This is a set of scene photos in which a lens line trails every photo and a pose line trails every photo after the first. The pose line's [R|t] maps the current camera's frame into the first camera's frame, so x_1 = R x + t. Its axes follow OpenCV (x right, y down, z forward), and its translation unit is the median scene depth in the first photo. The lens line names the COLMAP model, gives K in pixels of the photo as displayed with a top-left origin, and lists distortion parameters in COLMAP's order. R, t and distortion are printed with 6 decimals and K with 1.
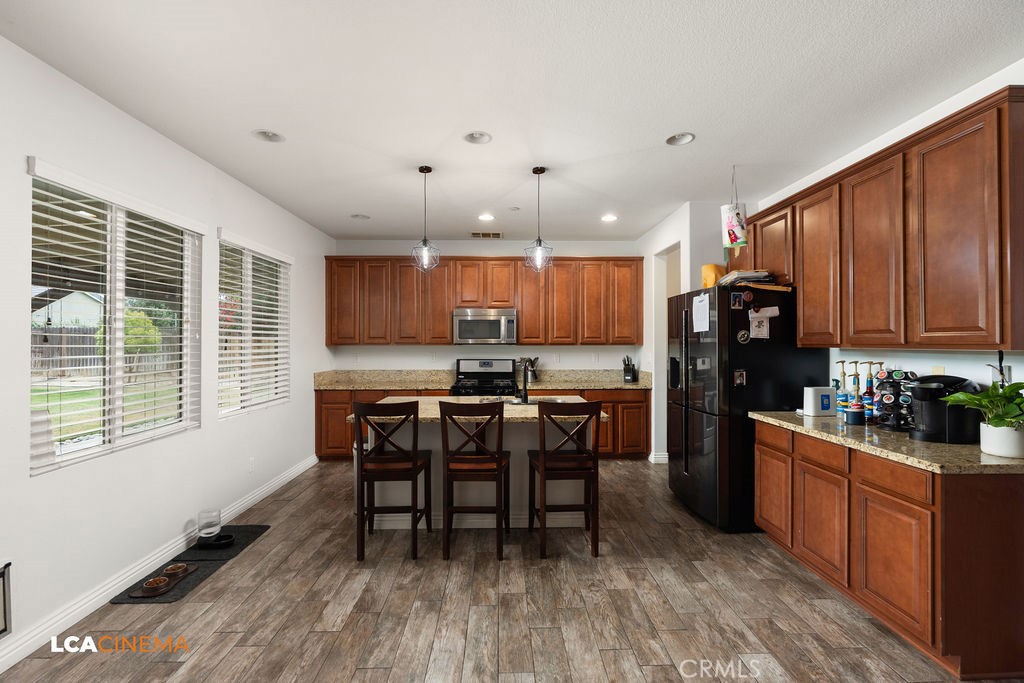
lens RADIAL K [[458.1, 0, 514.4], [0, 458.1, 338.6], [0, 0, 1]] dist [-0.007751, 0.000698]
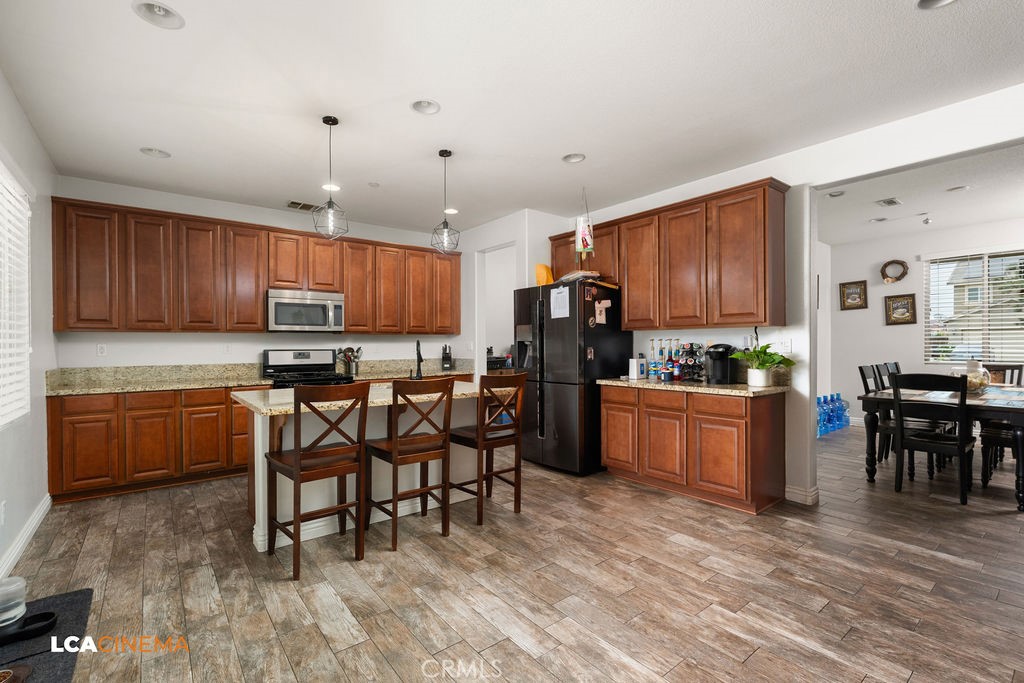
lens RADIAL K [[458.1, 0, 528.7], [0, 458.1, 342.7], [0, 0, 1]] dist [-0.007751, 0.000698]
pose [[0.794974, -0.004608, 0.606626, -0.494480], [0.000772, 0.999978, 0.006585, 0.053158], [-0.606643, -0.004766, 0.794960, 0.094714]]
